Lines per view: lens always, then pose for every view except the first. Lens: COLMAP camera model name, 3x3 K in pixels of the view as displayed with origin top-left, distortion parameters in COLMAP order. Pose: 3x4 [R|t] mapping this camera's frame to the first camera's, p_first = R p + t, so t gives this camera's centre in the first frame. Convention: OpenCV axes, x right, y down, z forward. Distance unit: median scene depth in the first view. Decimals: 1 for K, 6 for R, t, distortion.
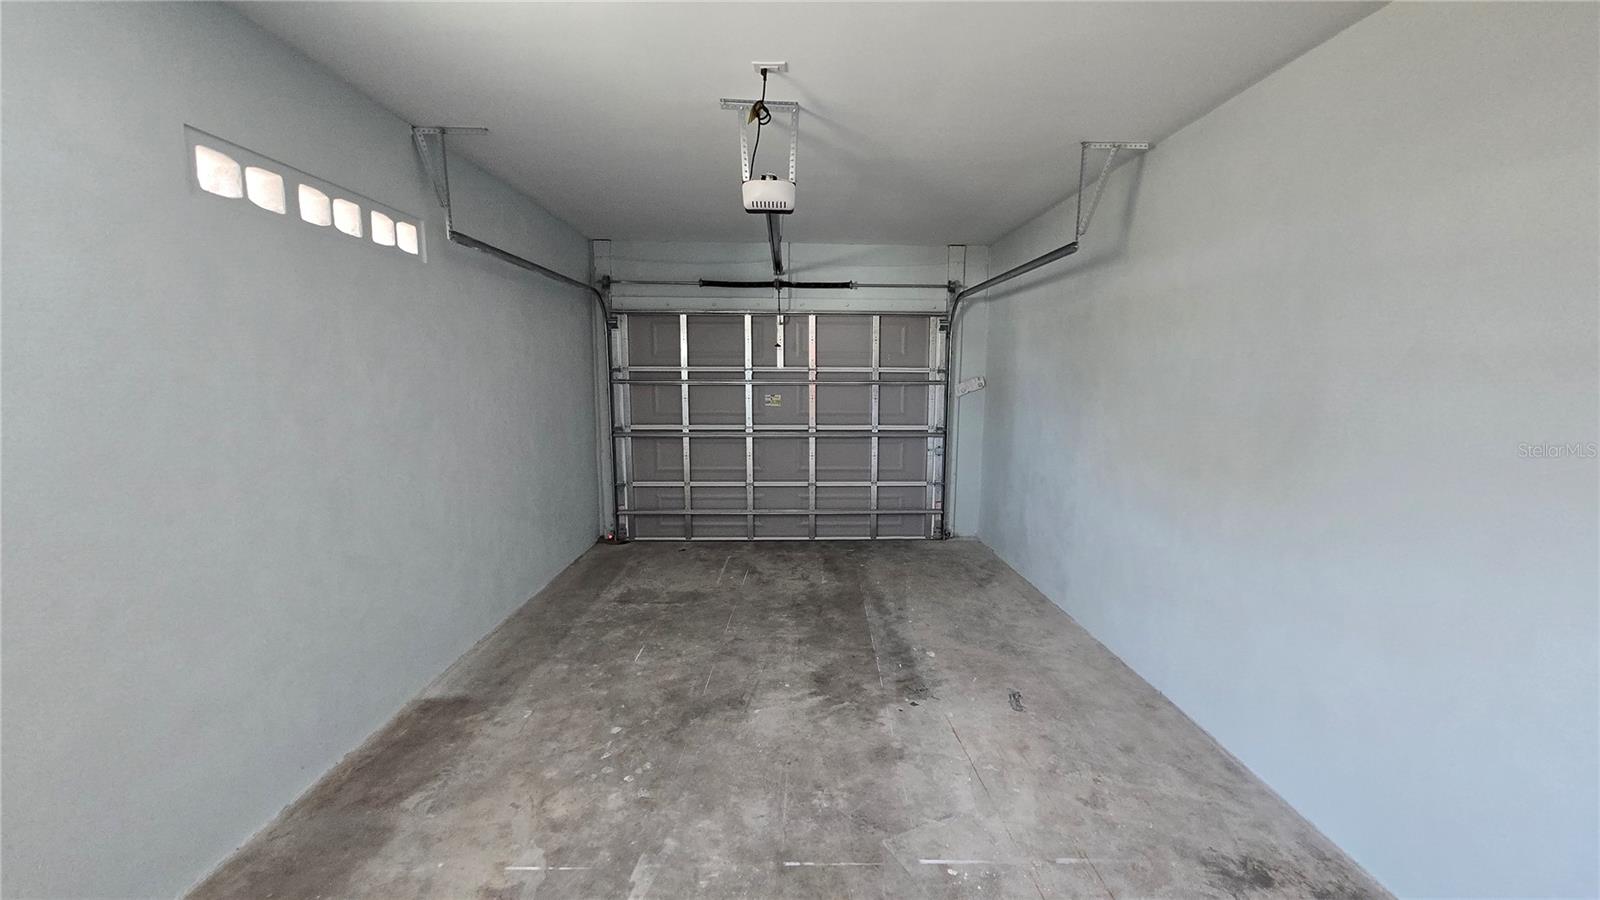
lens RADIAL K [[632.6, 0, 800.0], [0, 632.6, 450.0], [0, 0, 1]] dist [0.000798, -0.000014]
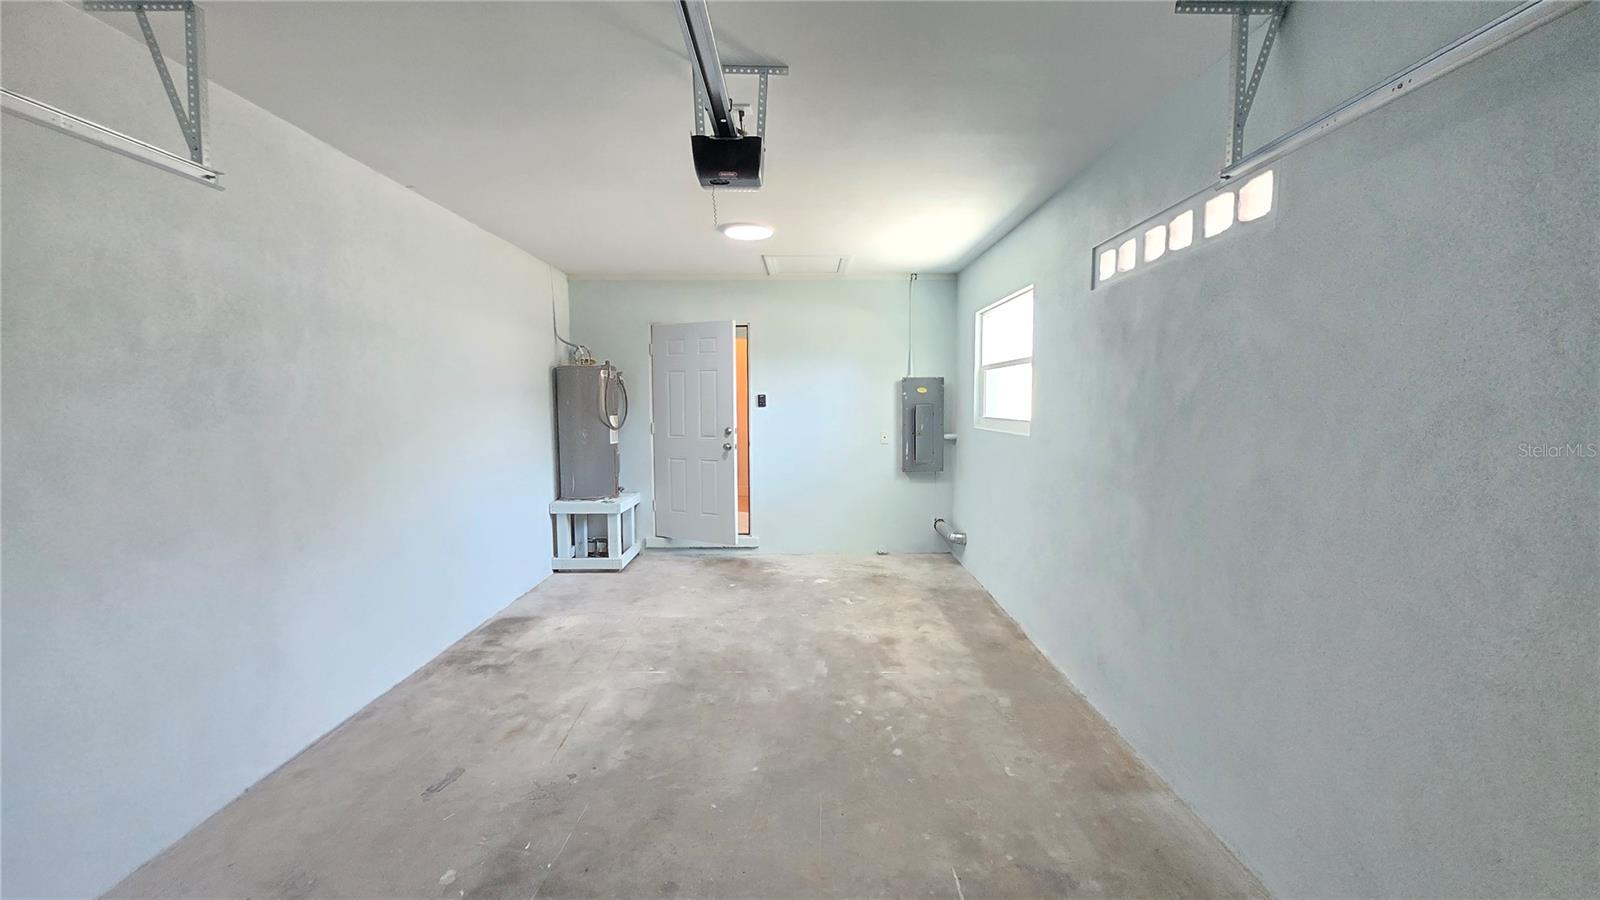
lens RADIAL K [[632.6, 0, 800.0], [0, 632.6, 450.0], [0, 0, 1]] dist [0.000798, -0.000014]
pose [[-0.999780, -0.007459, 0.019612, -0.166980], [-0.003290, 0.978841, 0.204596, -0.243183], [-0.020723, 0.204487, -0.978650, 2.036459]]
